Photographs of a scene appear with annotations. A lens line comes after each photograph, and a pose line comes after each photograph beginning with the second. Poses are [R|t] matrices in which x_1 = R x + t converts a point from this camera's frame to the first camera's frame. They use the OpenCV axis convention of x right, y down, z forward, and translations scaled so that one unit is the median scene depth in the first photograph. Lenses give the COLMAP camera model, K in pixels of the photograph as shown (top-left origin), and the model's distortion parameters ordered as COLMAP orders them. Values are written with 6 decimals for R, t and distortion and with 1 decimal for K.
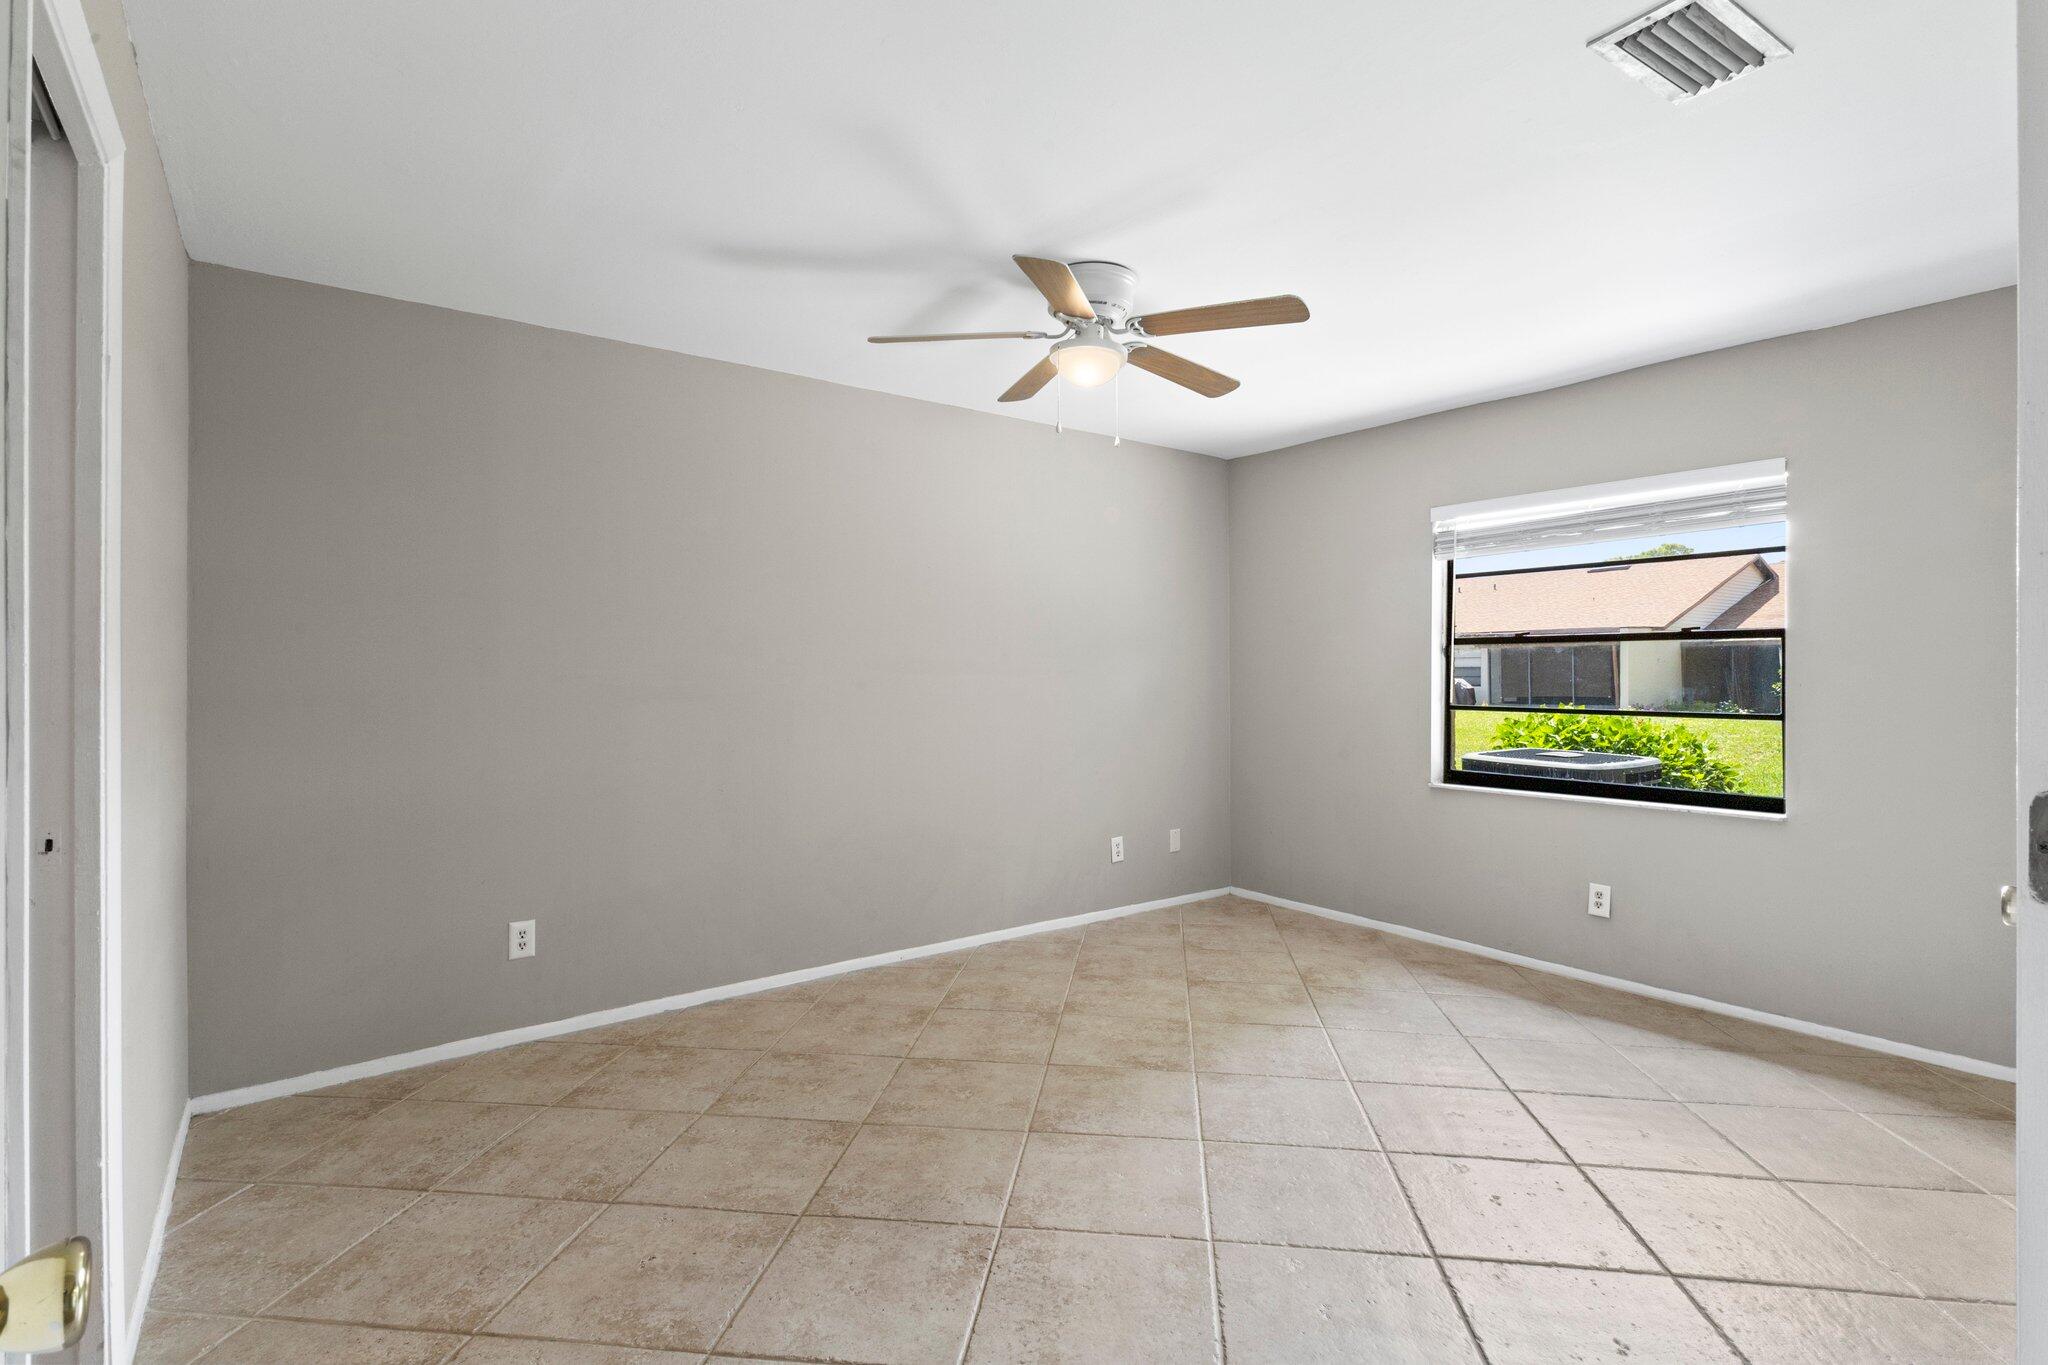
lens RADIAL K [[996.5, 0, 1024.0], [0, 996.5, 682.5], [0, 0, 1]] dist [-0.000653, 0.000009]
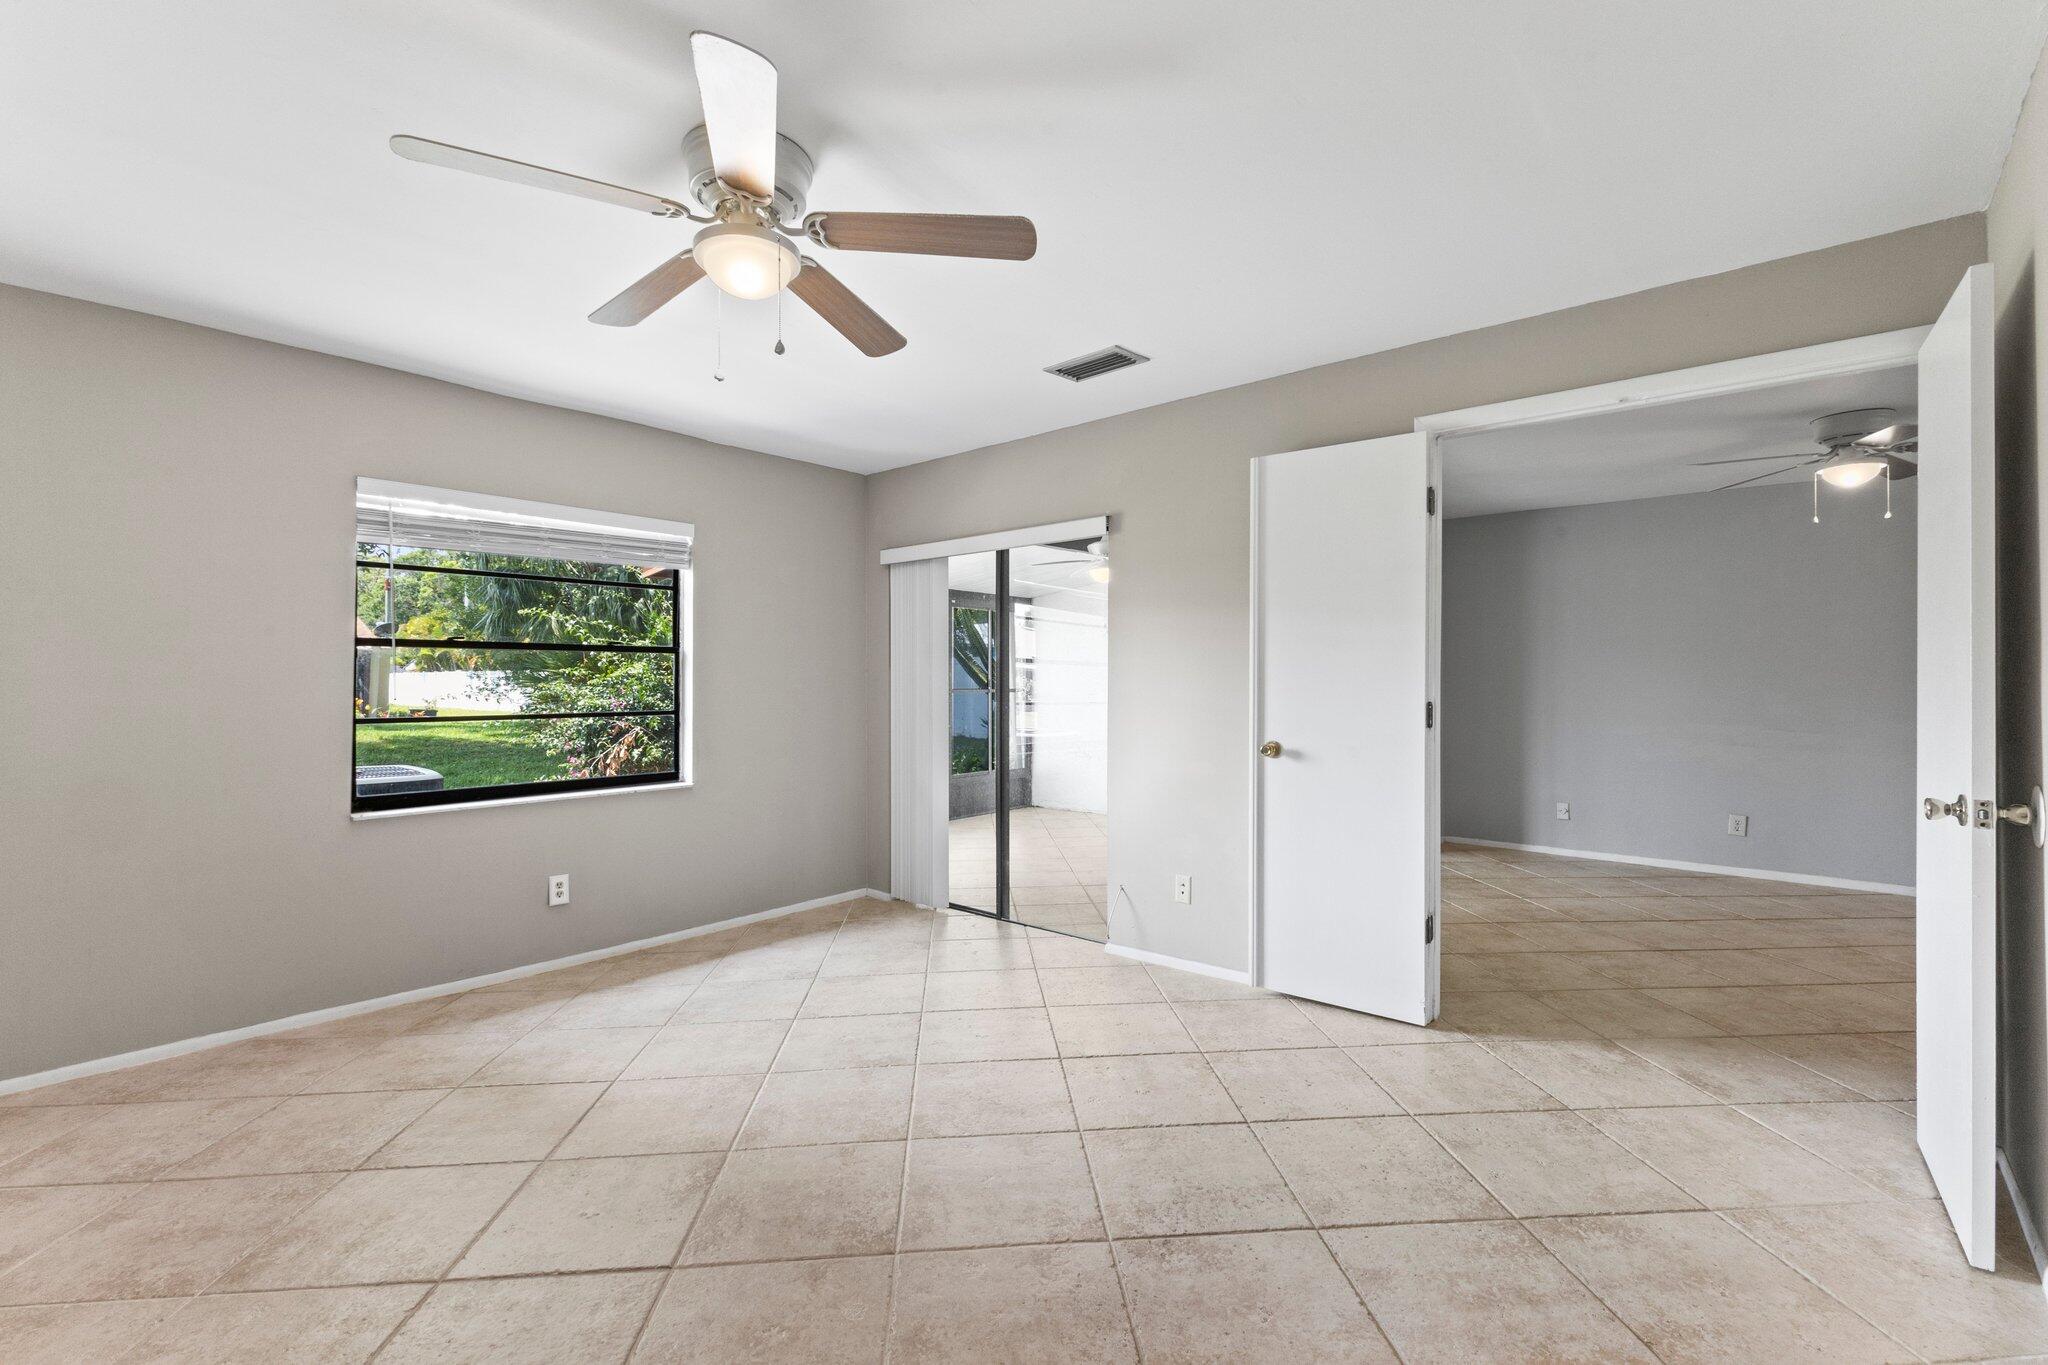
lens RADIAL K [[907.1, 0, 1027.0], [0, 907.1, 675.7], [0, 0, 1]] dist [0.016643, -0.004194]
pose [[-0.238990, 0.009243, 0.970978, -0.533122], [0.010898, 0.999917, -0.006836, -0.001567], [-0.970961, 0.008948, -0.239071, 0.781390]]
